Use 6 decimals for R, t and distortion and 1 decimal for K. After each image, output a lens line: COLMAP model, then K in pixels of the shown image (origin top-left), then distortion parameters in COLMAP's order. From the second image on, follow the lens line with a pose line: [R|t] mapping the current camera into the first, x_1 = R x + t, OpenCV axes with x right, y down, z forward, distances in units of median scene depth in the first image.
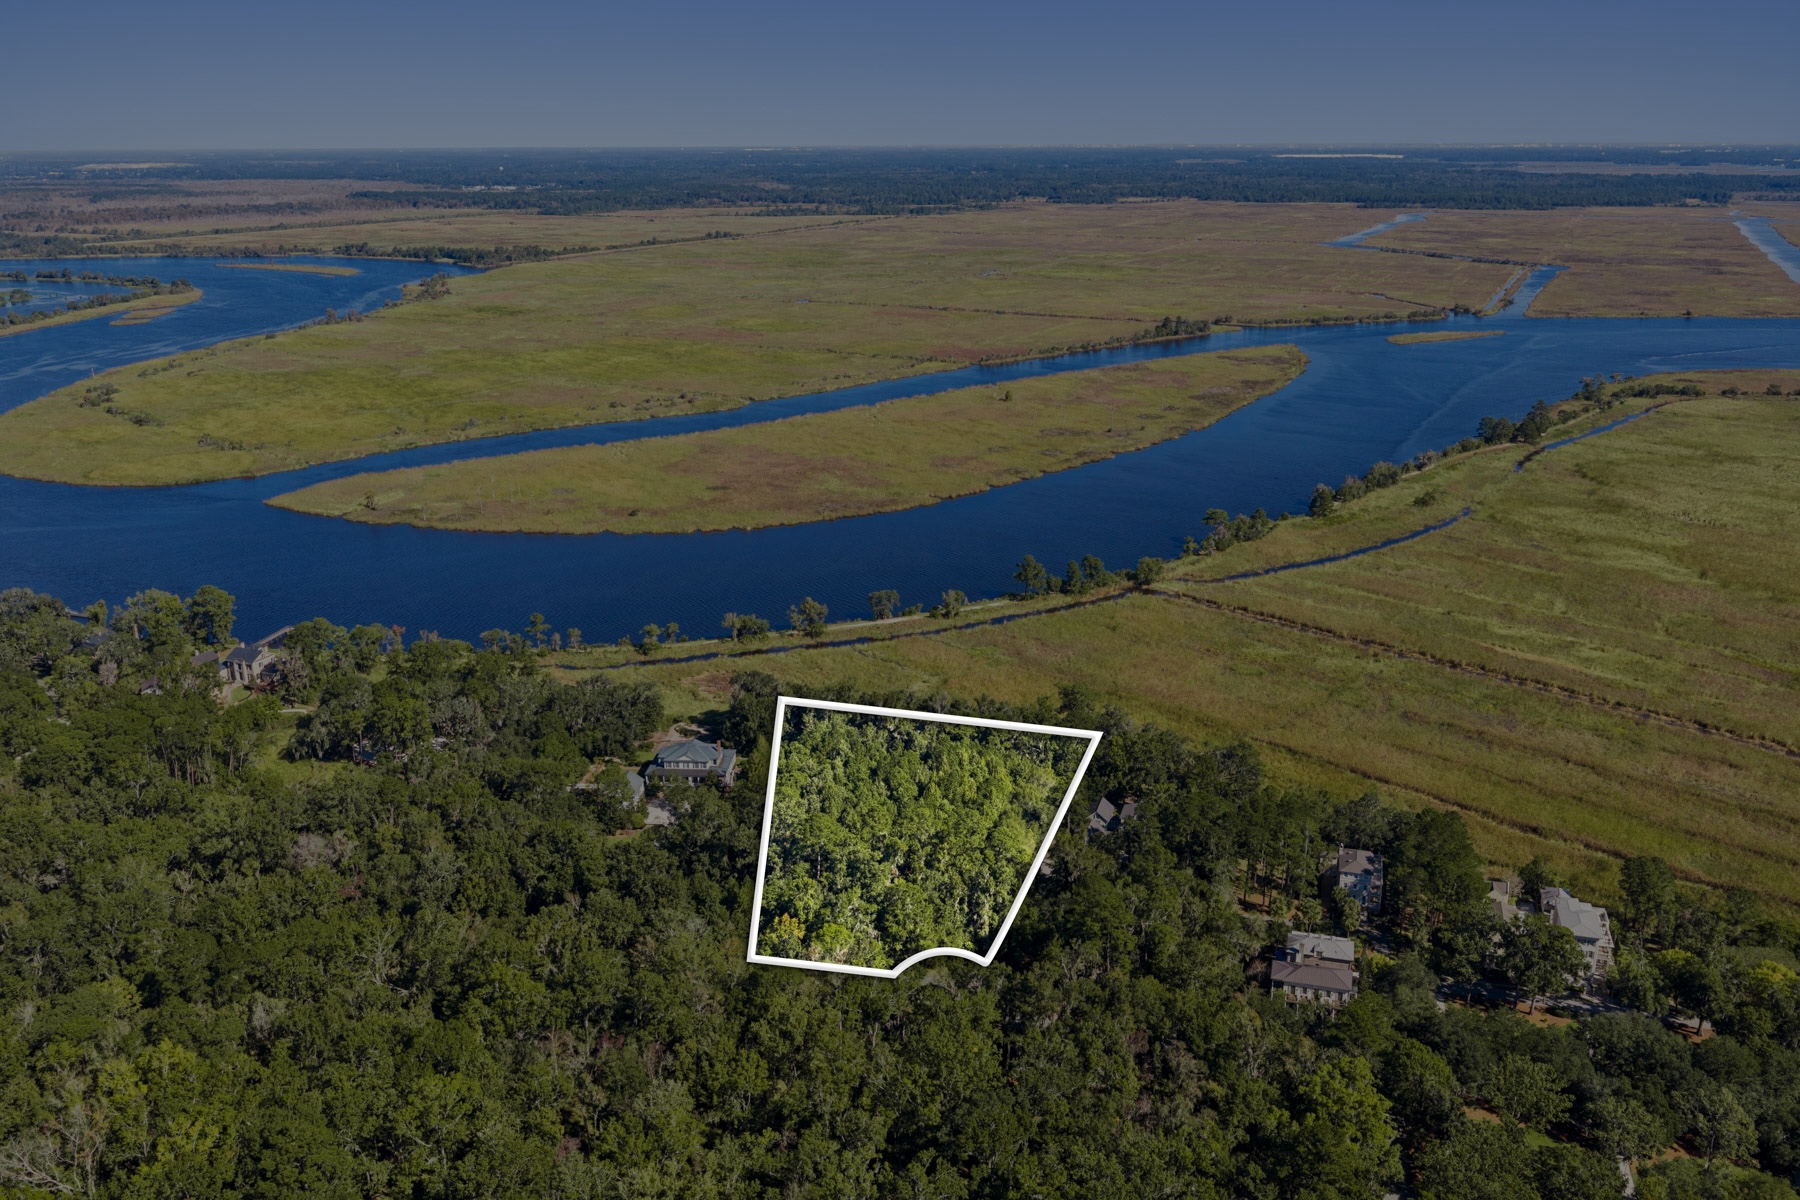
lens RADIAL K [[1390.9, 0, 903.8], [0, 1390.9, 600.9], [0, 0, 1]] dist [0.032217, -0.061544]
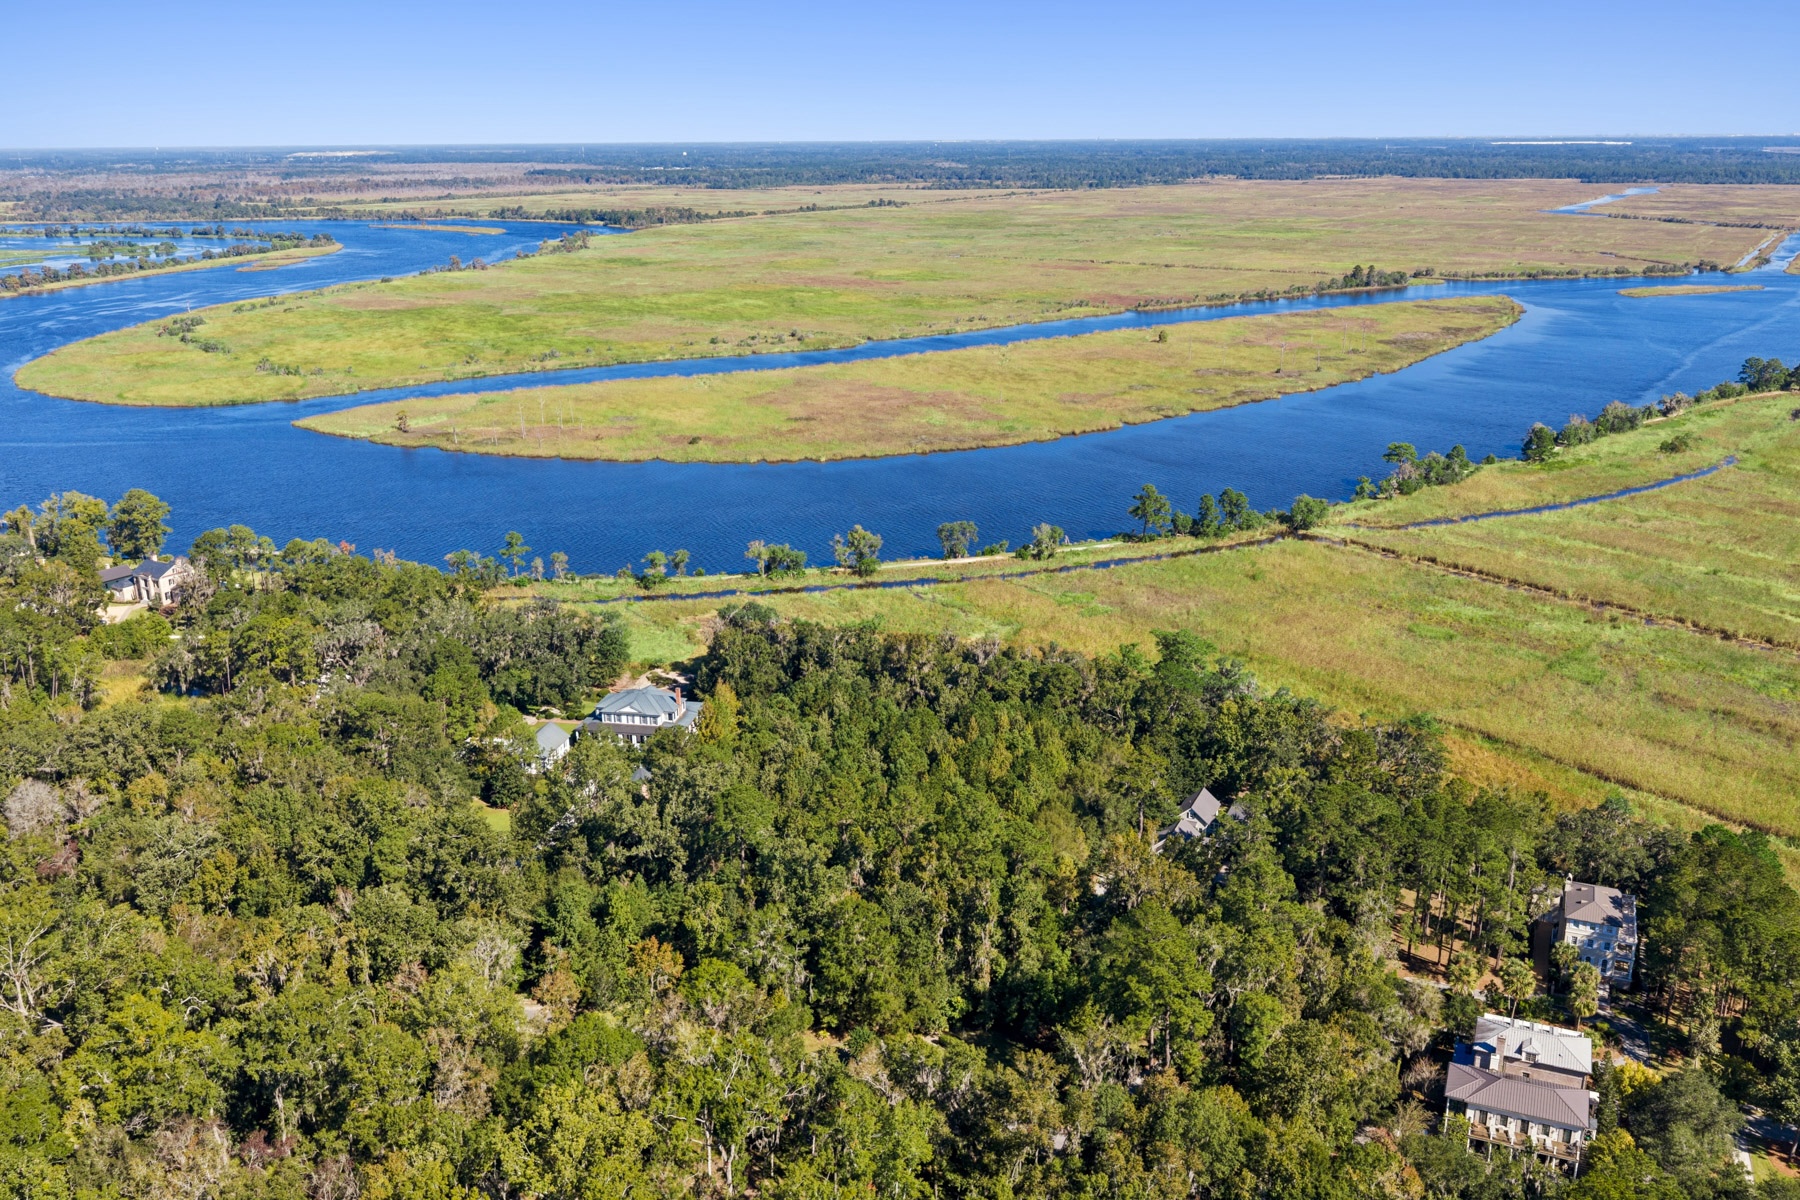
lens RADIAL K [[1462.3, 0, 900.0], [0, 1462.3, 600.0], [0, 0, 1]] dist [0.005958, -0.005097]
pose [[0.993090, 0.032251, -0.112840, 0.052216], [-0.031477, 0.999467, 0.008632, 0.033772], [0.113059, -0.005021, 0.993576, 0.193181]]
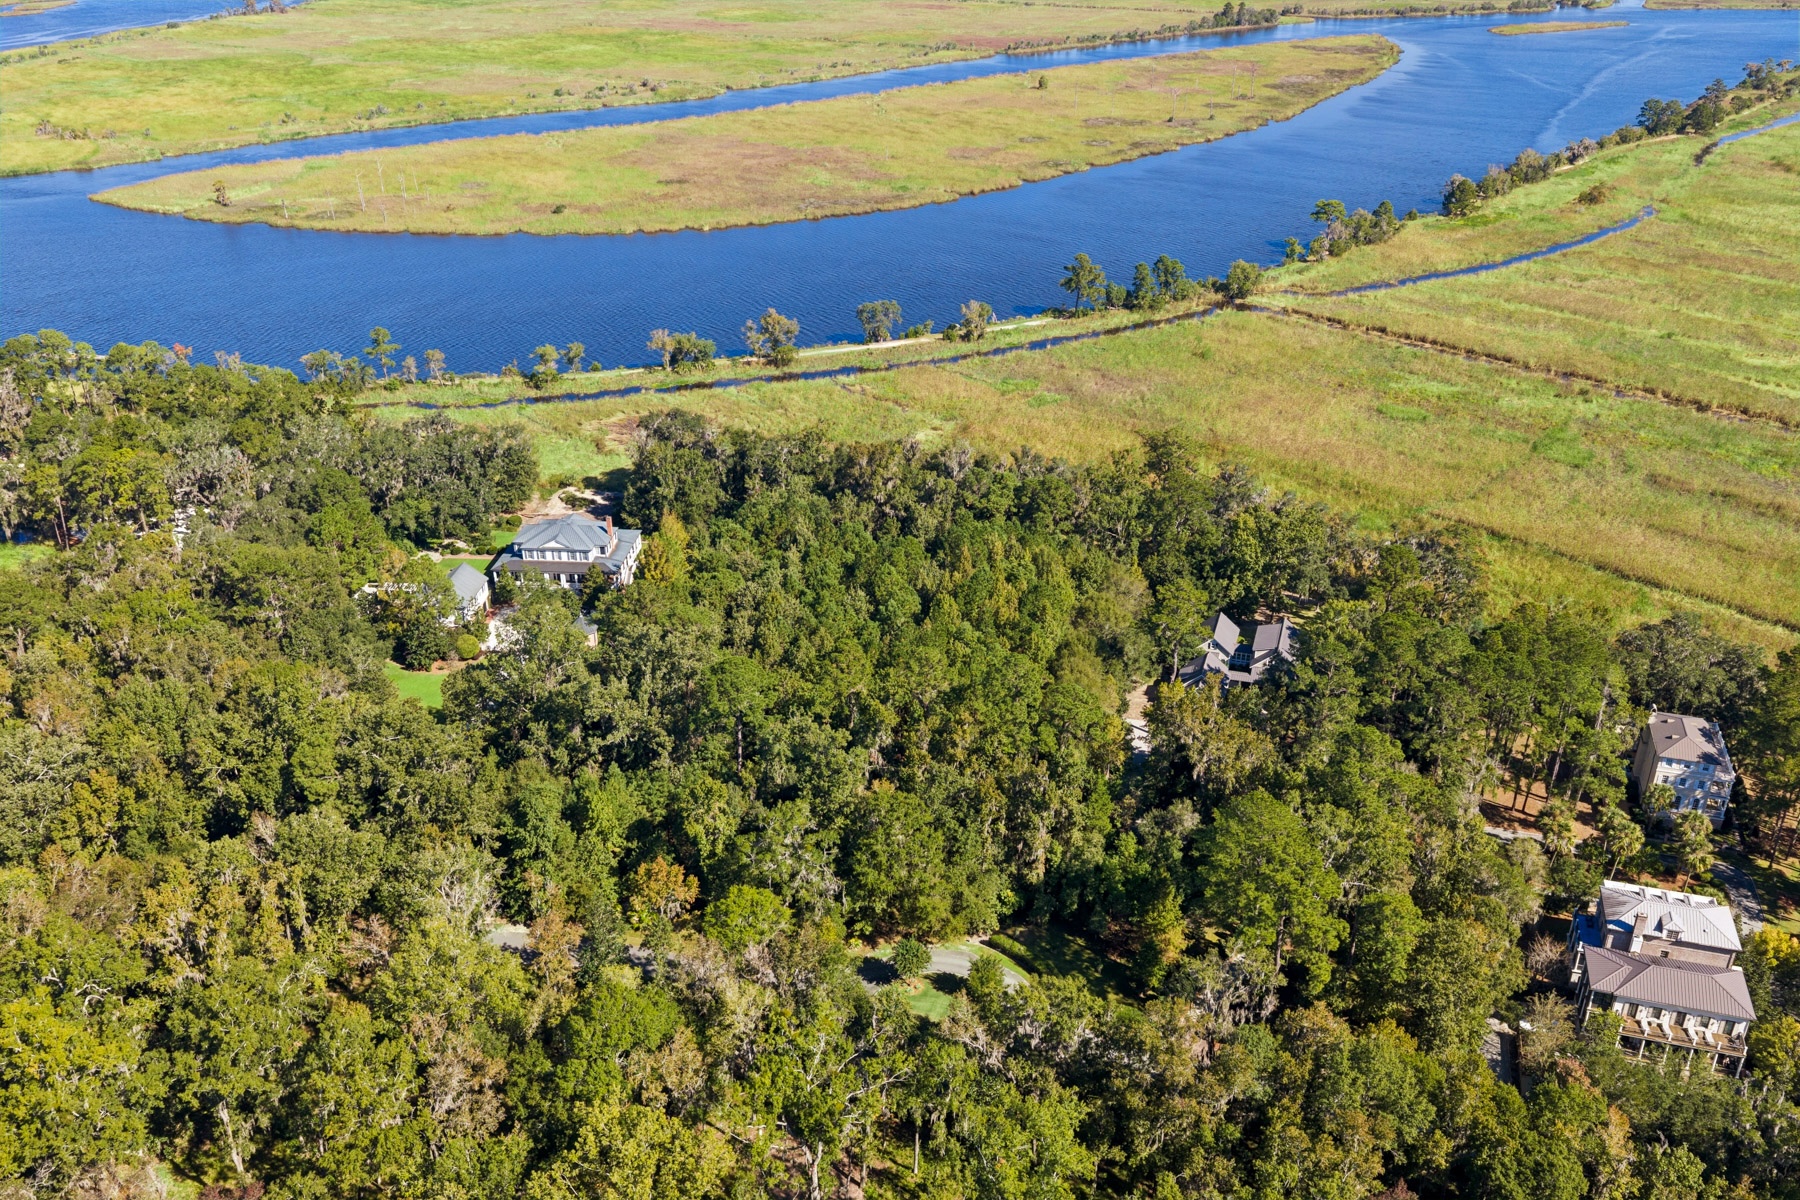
lens RADIAL K [[1462.3, 0, 900.0], [0, 1462.3, 600.0], [0, 0, 1]] dist [0.005958, -0.005097]
pose [[0.999931, 0.005315, -0.010429, 0.005438], [-0.003493, 0.985865, 0.167504, 0.019776], [0.011172, -0.167456, 0.985816, 0.259639]]
